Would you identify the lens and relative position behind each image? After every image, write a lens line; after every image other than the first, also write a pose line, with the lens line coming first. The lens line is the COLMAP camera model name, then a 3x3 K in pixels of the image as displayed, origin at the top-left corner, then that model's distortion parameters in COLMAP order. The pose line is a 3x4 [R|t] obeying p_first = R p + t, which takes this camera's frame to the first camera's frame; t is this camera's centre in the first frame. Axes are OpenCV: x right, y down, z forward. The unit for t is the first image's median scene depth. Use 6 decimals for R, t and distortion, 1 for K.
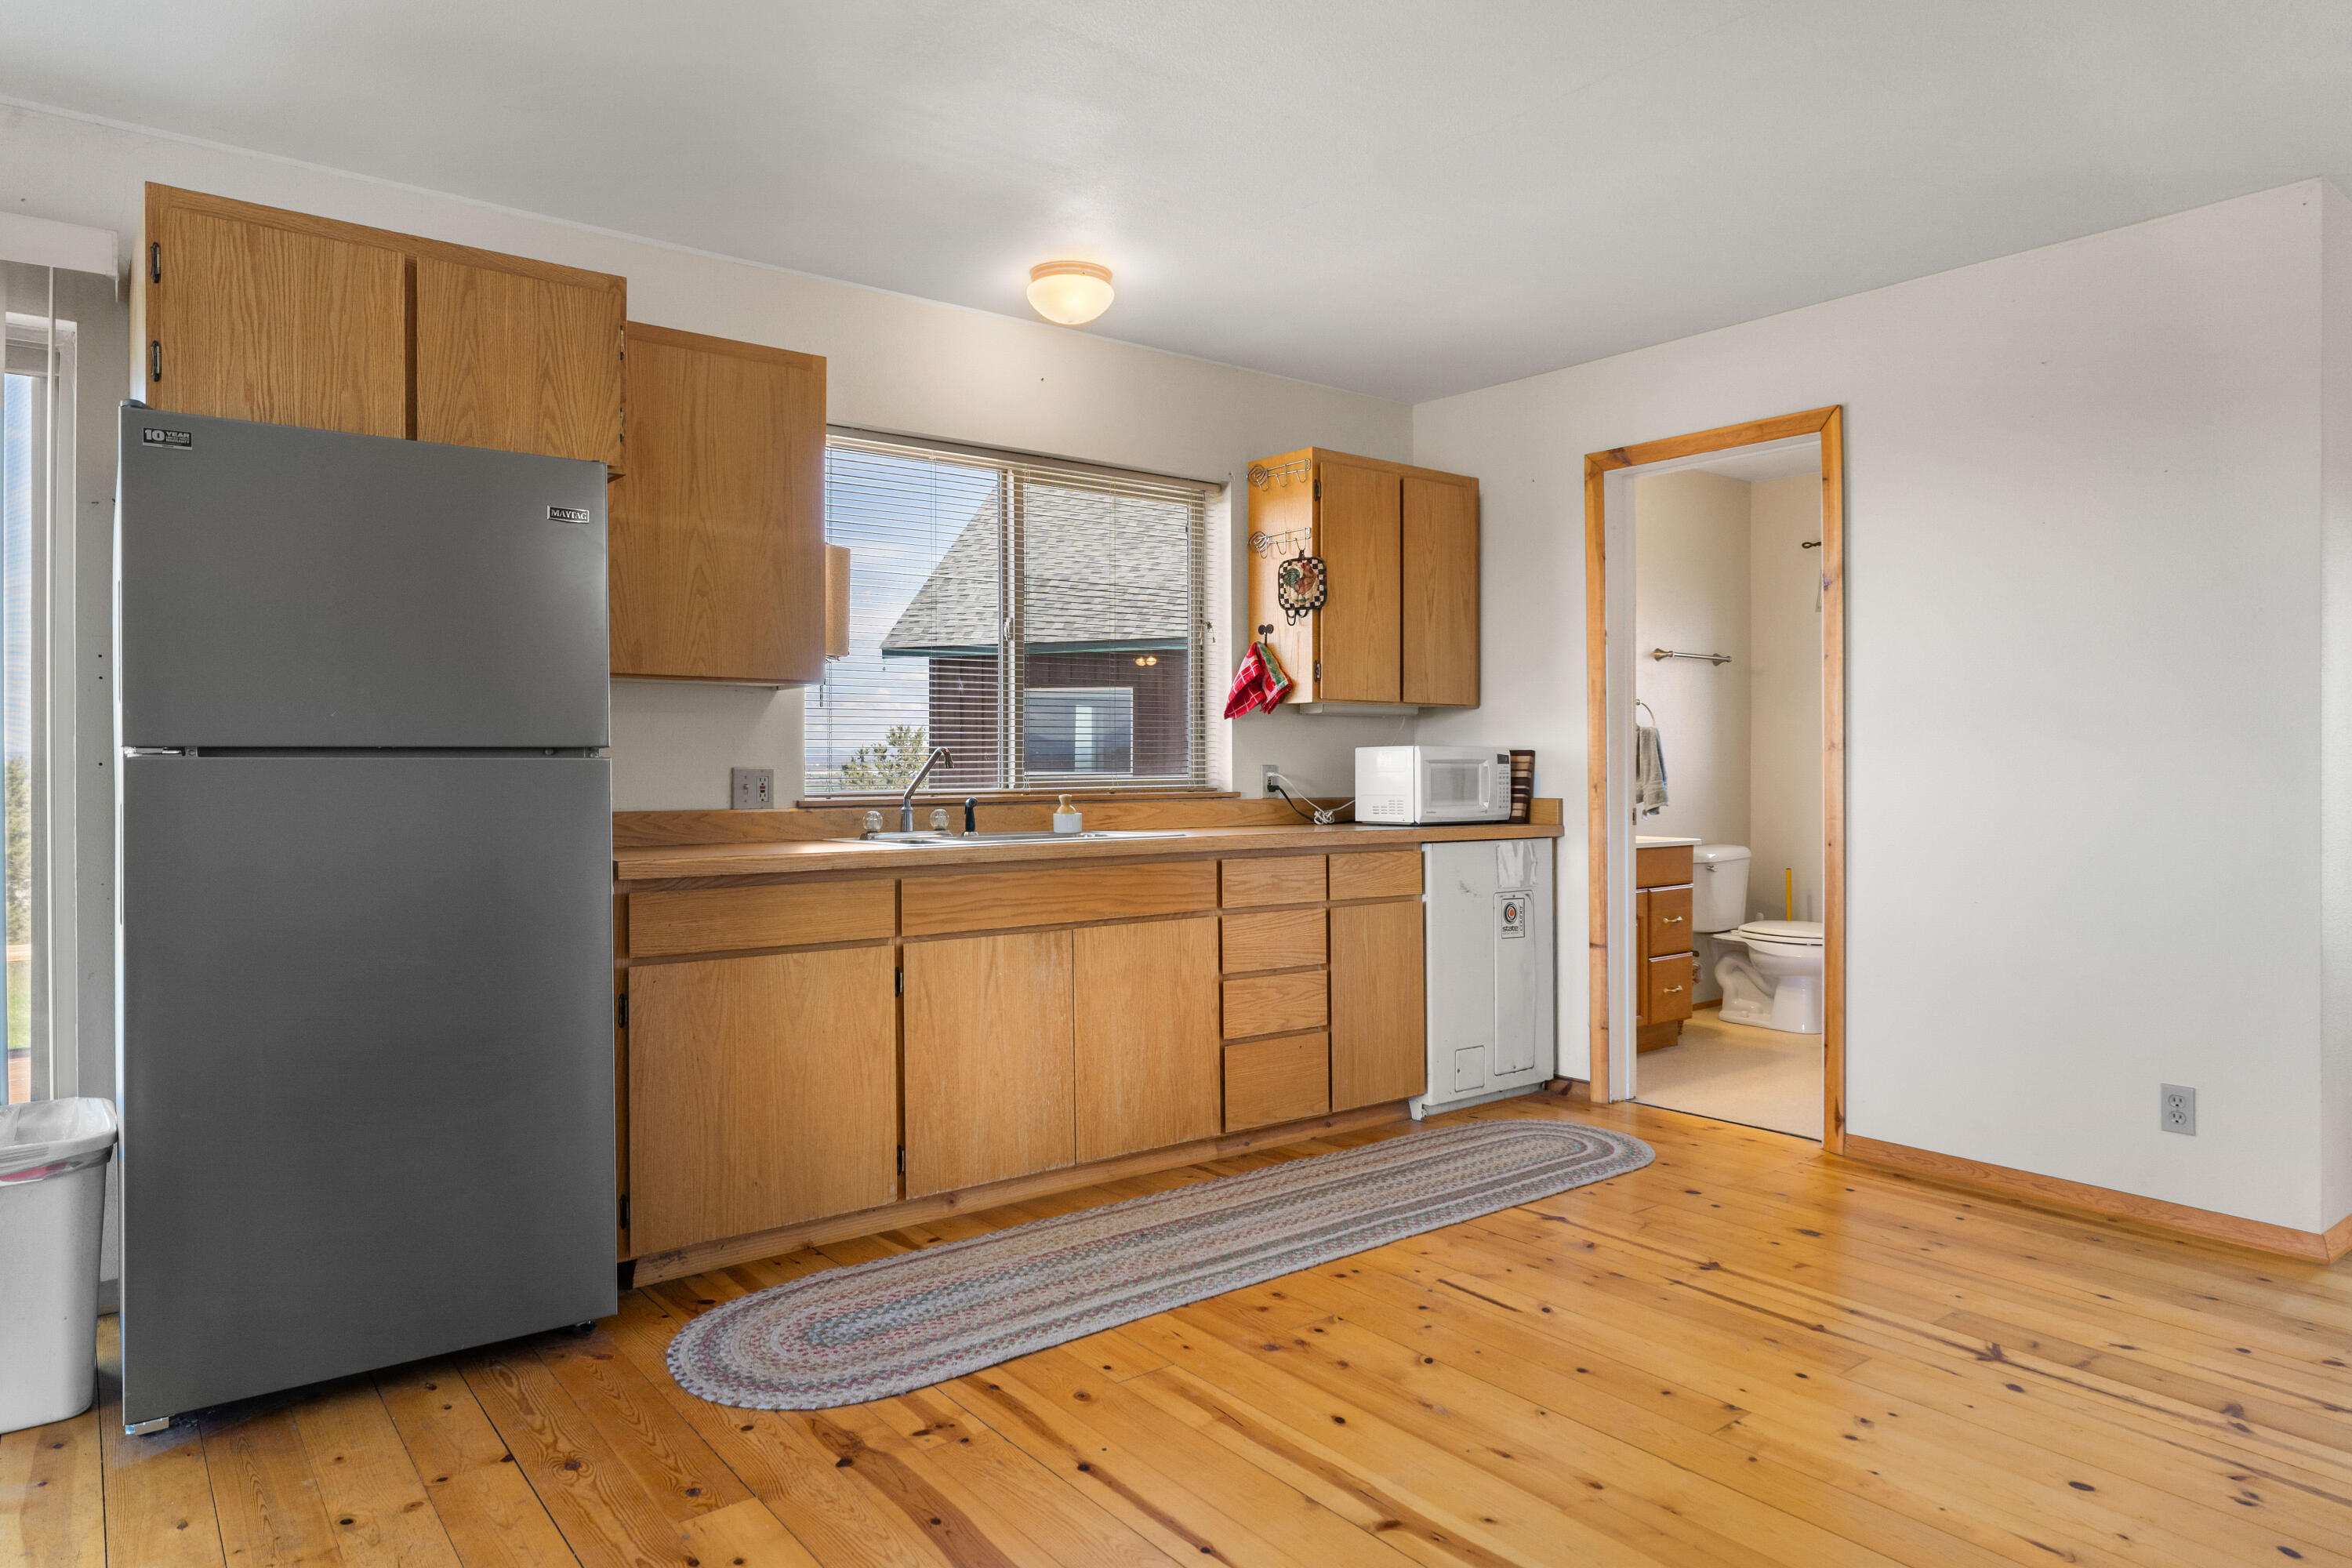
lens RADIAL K [[1412.1, 0, 1163.5], [0, 1412.1, 757.5], [0, 0, 1]] dist [-0.006790, -0.001044]
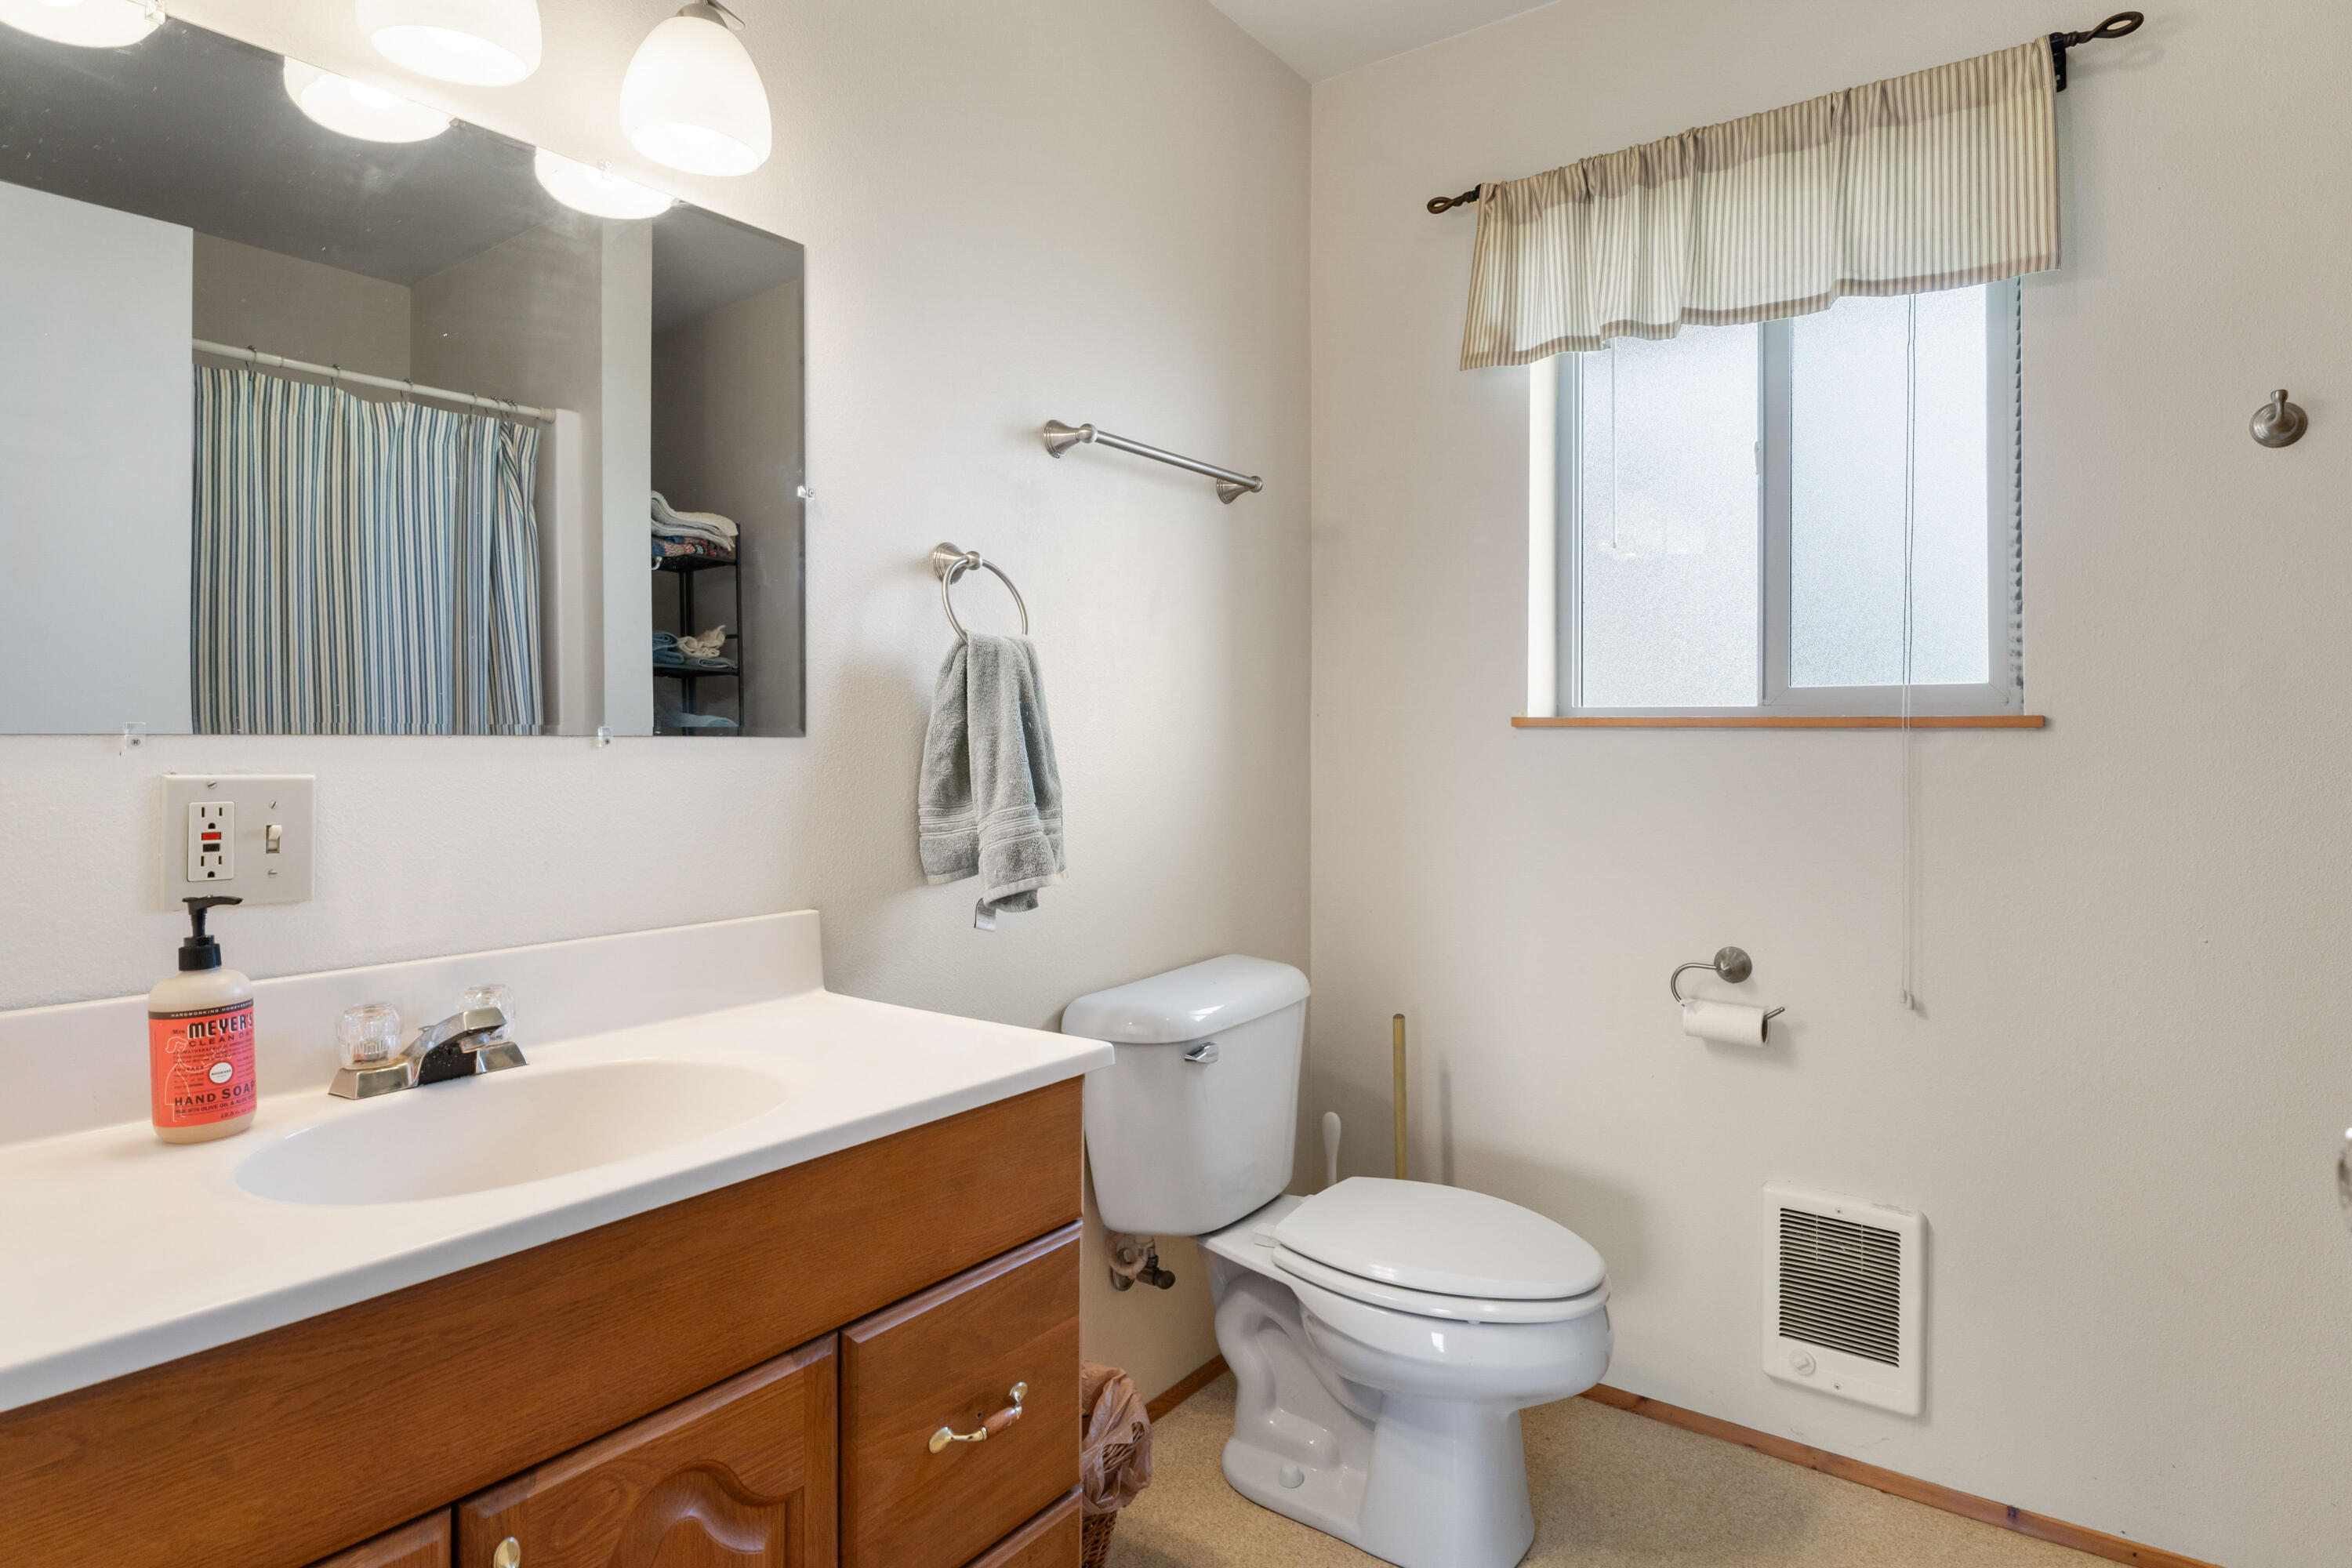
lens RADIAL K [[1263.1, 0, 1174.3], [0, 1263.1, 741.5], [0, 0, 1]] dist [0.000584, 0.000045]
pose [[0.963605, 0.000029, 0.267331, 0.297304], [0.001674, 0.999980, -0.006144, 0.003693], [-0.267326, 0.006368, 0.963585, 0.697130]]
